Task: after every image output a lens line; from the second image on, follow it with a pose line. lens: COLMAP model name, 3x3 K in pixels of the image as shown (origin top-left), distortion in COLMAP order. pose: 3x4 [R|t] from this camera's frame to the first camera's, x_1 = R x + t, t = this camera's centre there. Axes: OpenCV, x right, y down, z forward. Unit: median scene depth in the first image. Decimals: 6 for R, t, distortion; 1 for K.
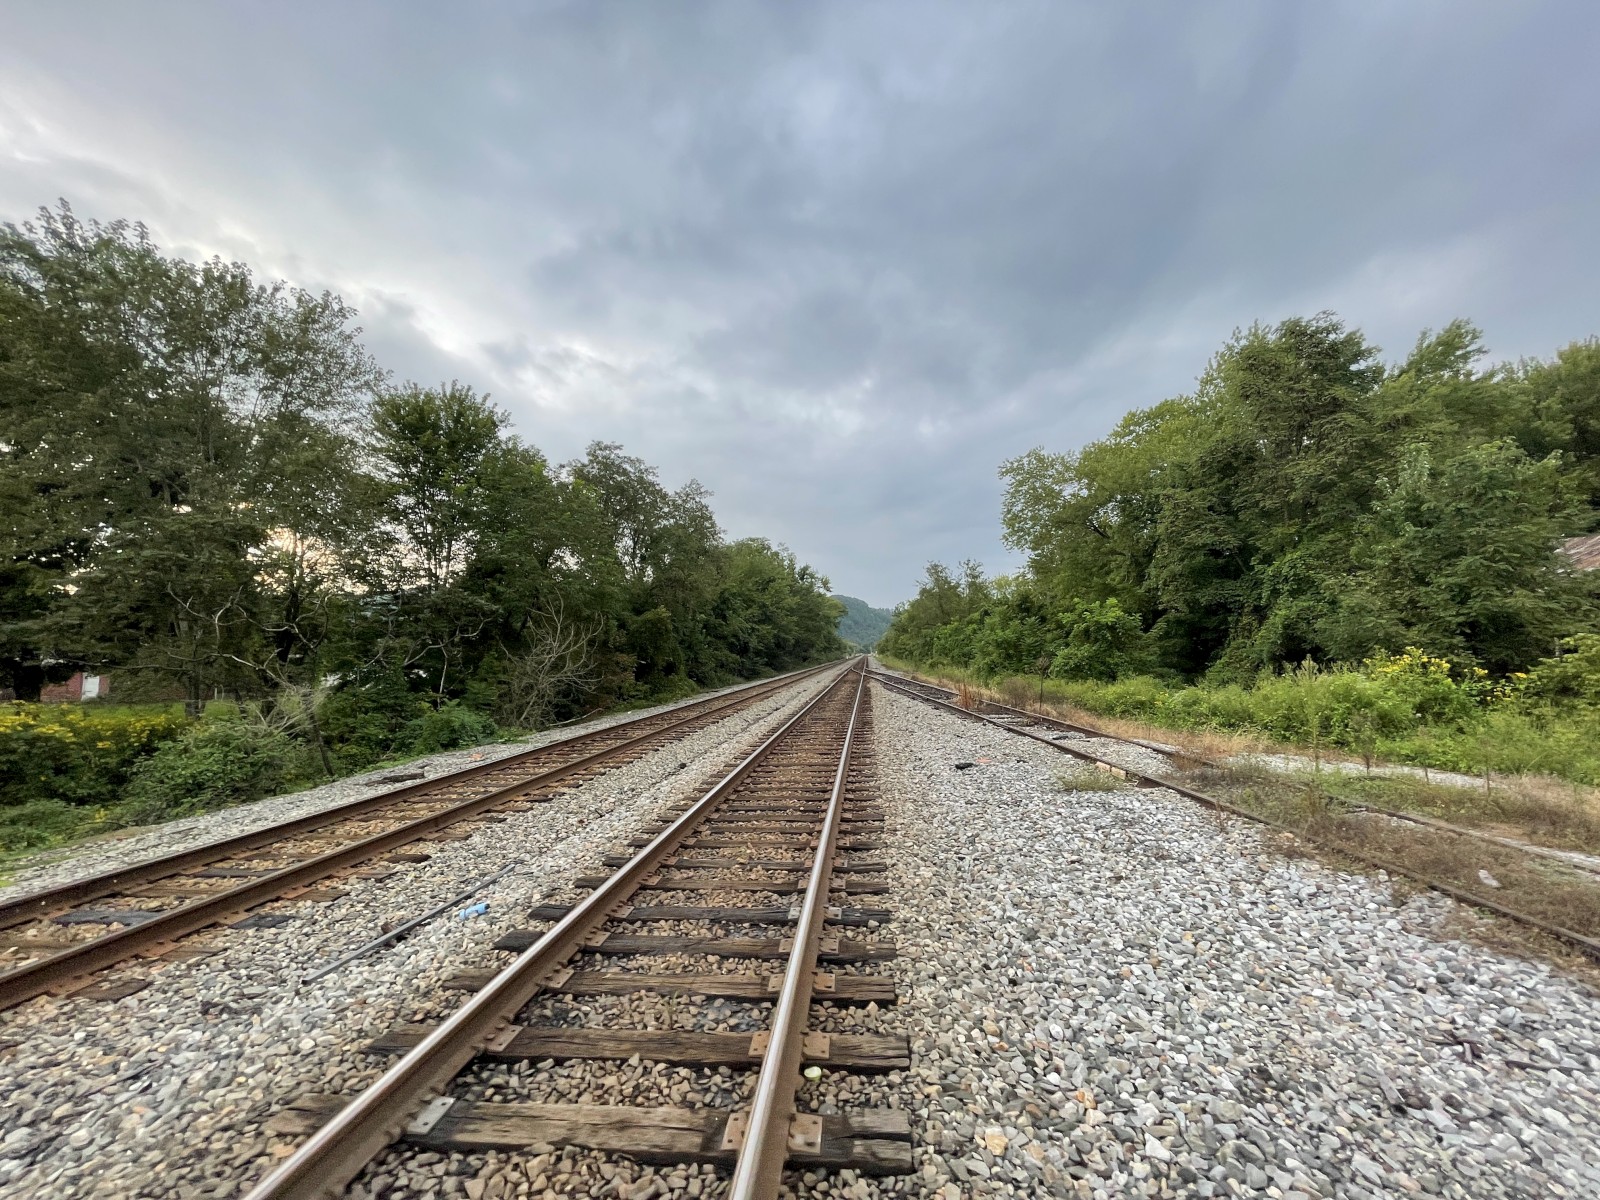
lens RADIAL K [[630.2, 0, 800.0], [0, 630.2, 600.0], [0, 0, 1]] dist [-0.001501, -0.000309]
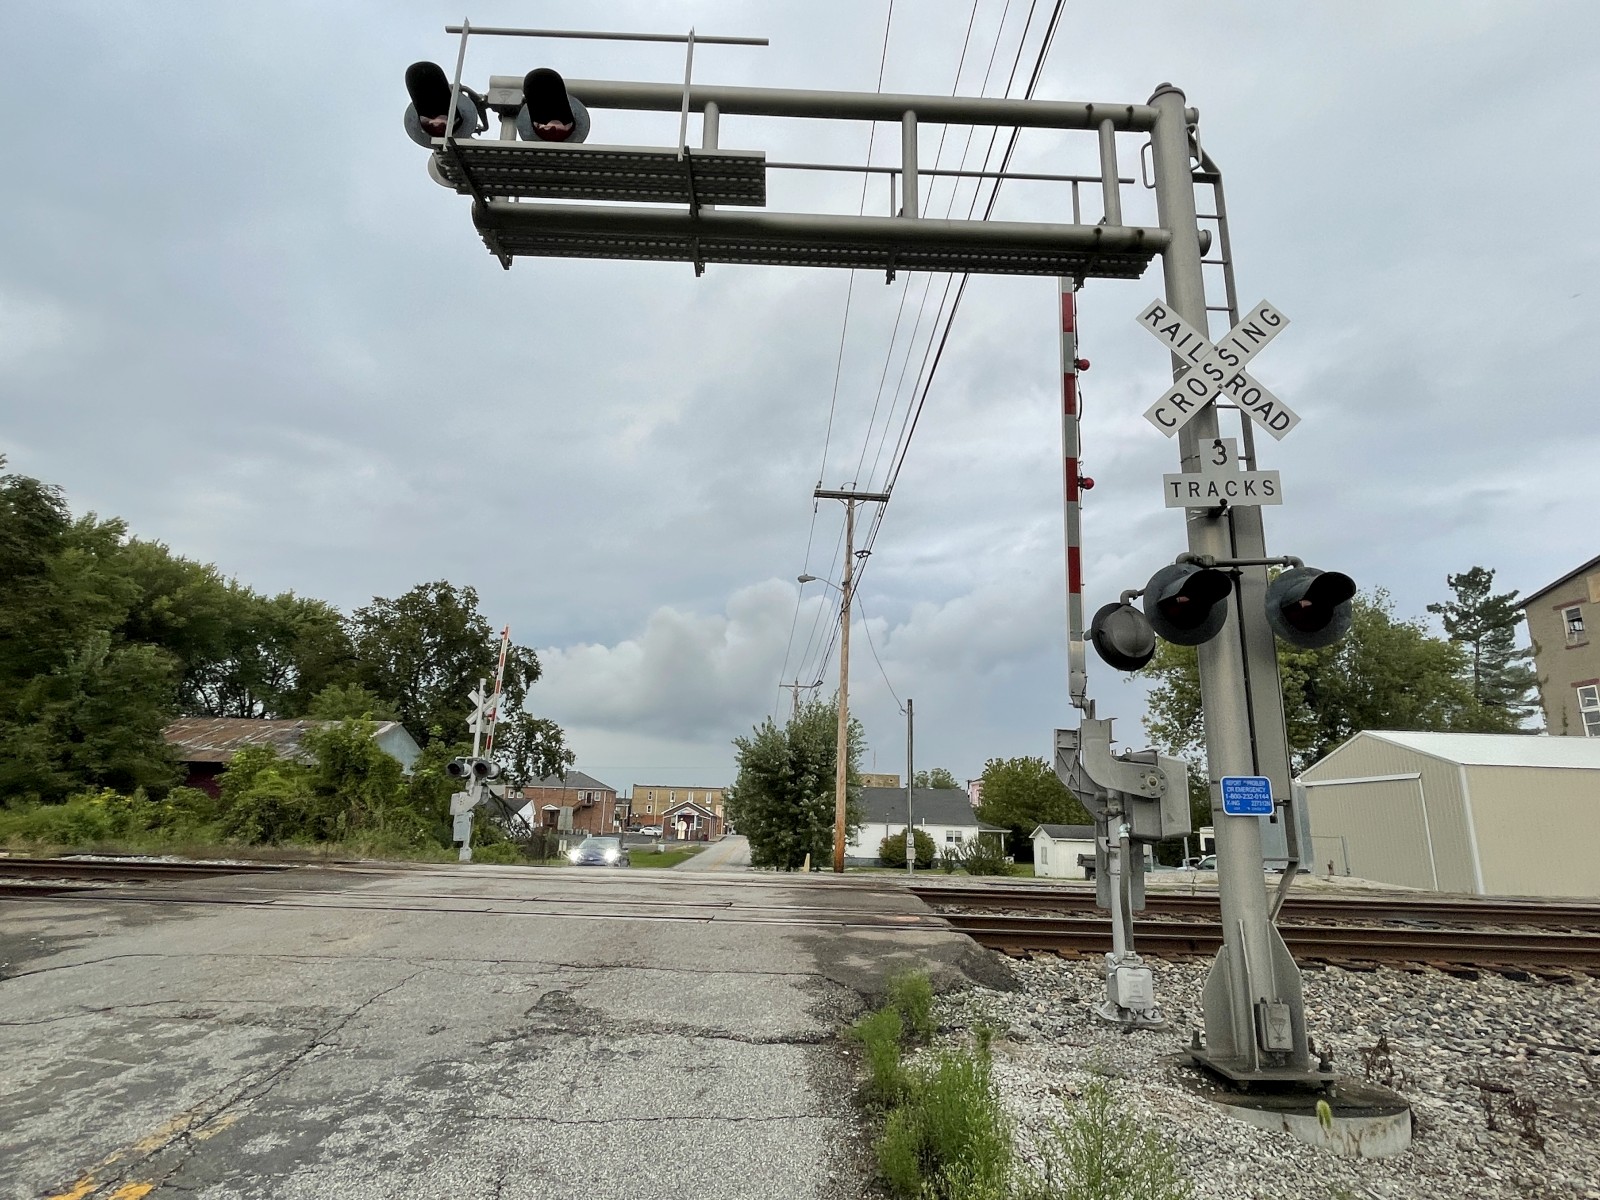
lens RADIAL K [[874.1, 0, 809.5], [0, 874.1, 593.6], [0, 0, 1]] dist [0.003474, -0.000558]
pose [[-0.096843, 0.269627, 0.958083, -0.944548], [-0.108932, 0.953953, -0.279476, 0.025489], [-0.989321, -0.131431, -0.063012, -0.331291]]
